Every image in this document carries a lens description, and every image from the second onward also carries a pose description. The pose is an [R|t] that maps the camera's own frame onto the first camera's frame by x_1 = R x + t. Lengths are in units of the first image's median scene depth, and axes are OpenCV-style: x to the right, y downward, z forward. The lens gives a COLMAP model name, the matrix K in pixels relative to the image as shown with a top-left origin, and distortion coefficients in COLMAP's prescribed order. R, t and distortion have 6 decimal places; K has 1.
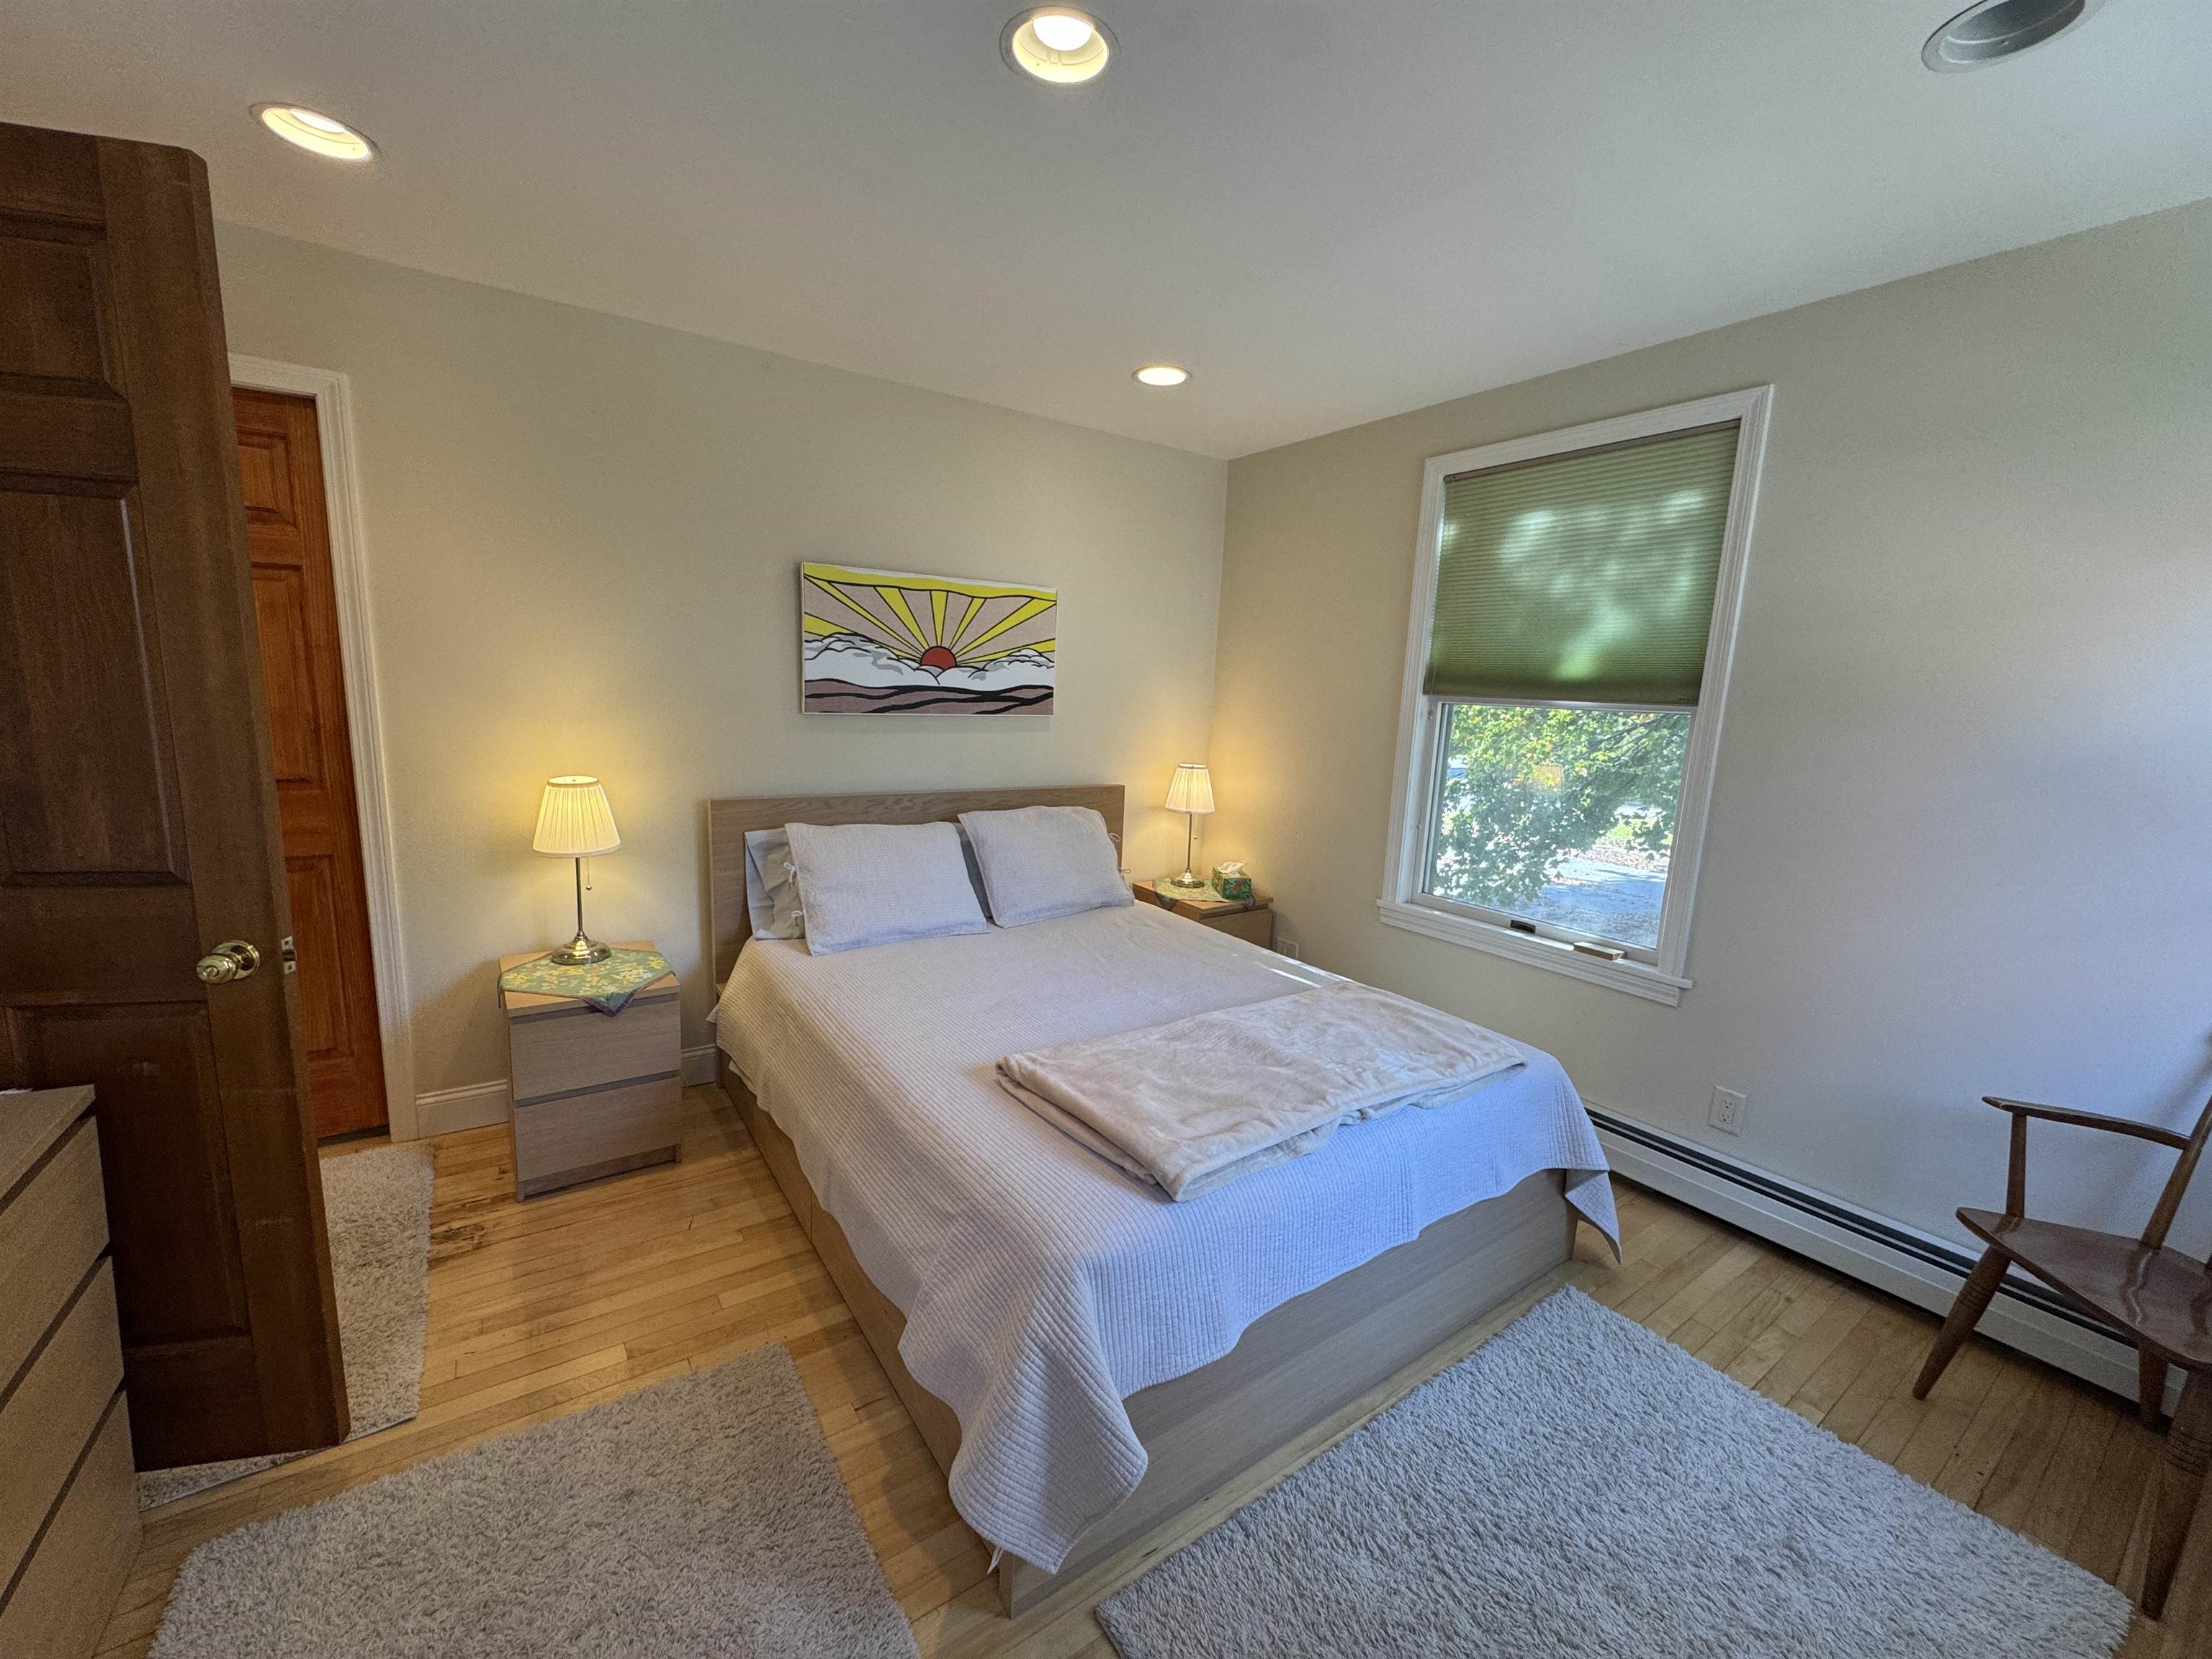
lens RADIAL K [[872.2, 0, 1102.8], [0, 872.2, 833.0], [0, 0, 1]] dist [0.000638, 0.000086]
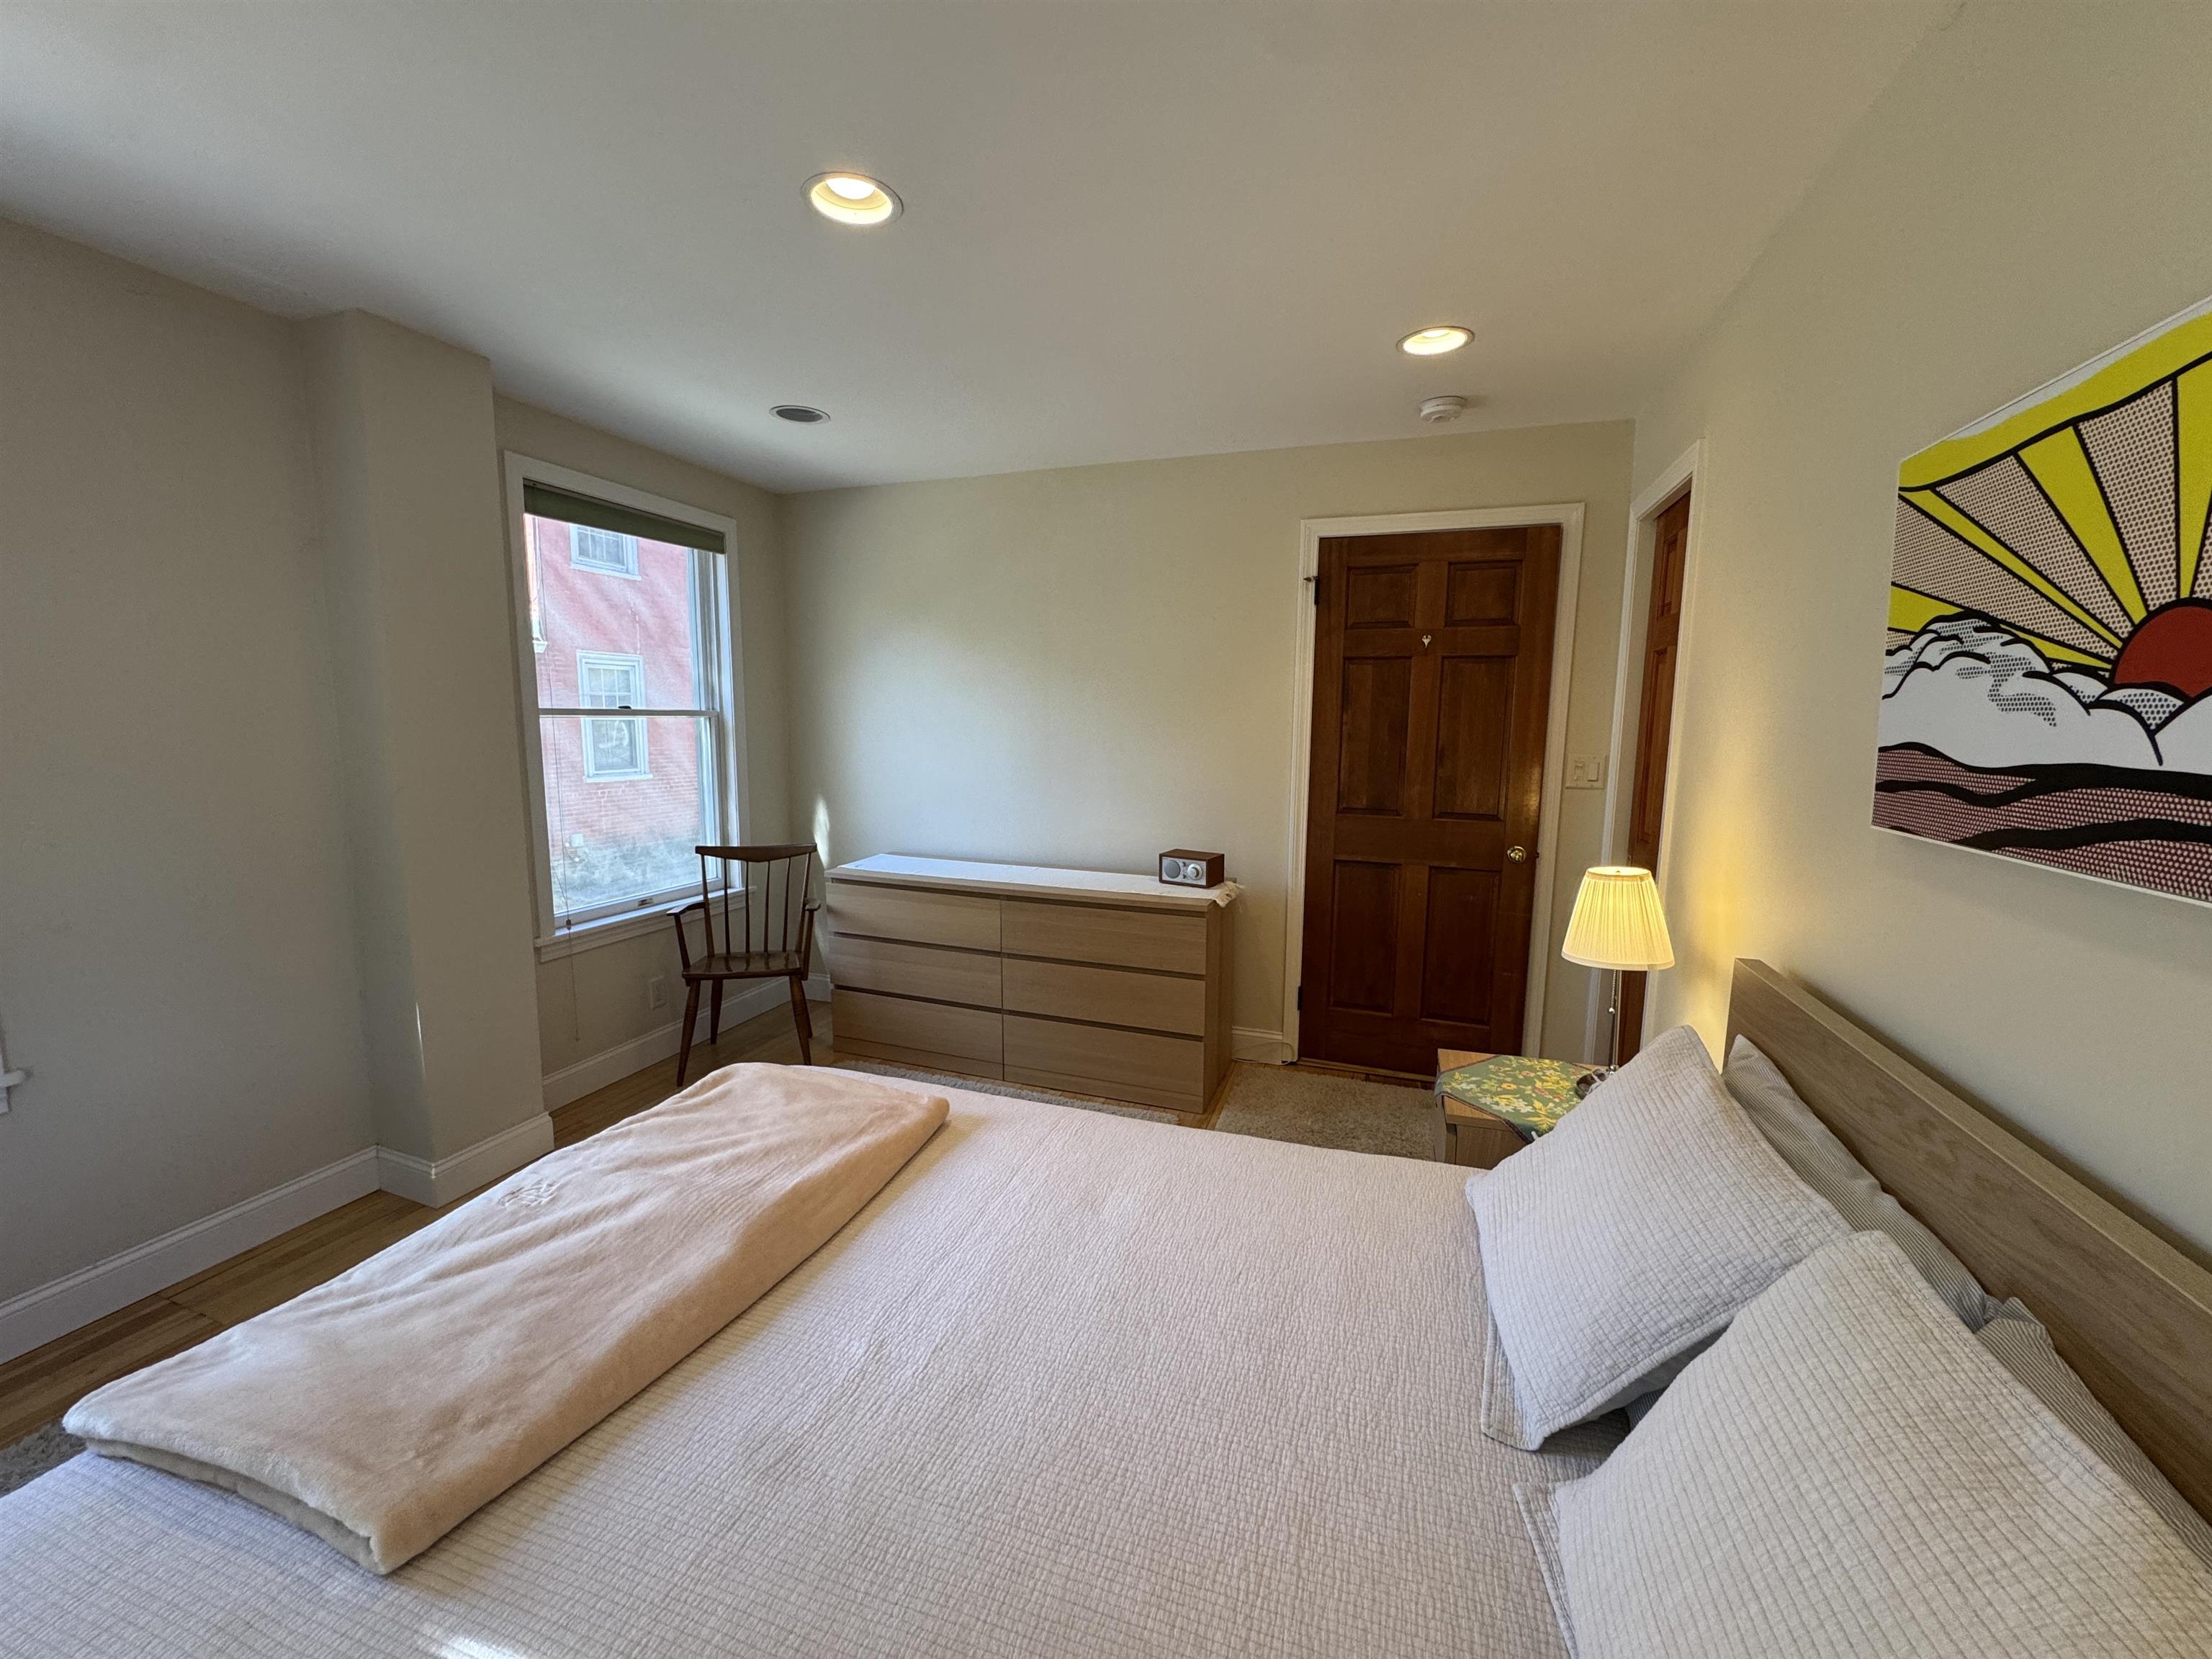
lens RADIAL K [[872.2, 0, 1108.6], [0, 872.2, 832.4], [0, 0, 1]] dist [0.000638, 0.000086]
pose [[-0.810935, 0.034438, -0.584122, 0.184386], [-0.130795, 0.962339, 0.238318, -0.179433], [0.570330, 0.269661, -0.775891, 1.074427]]
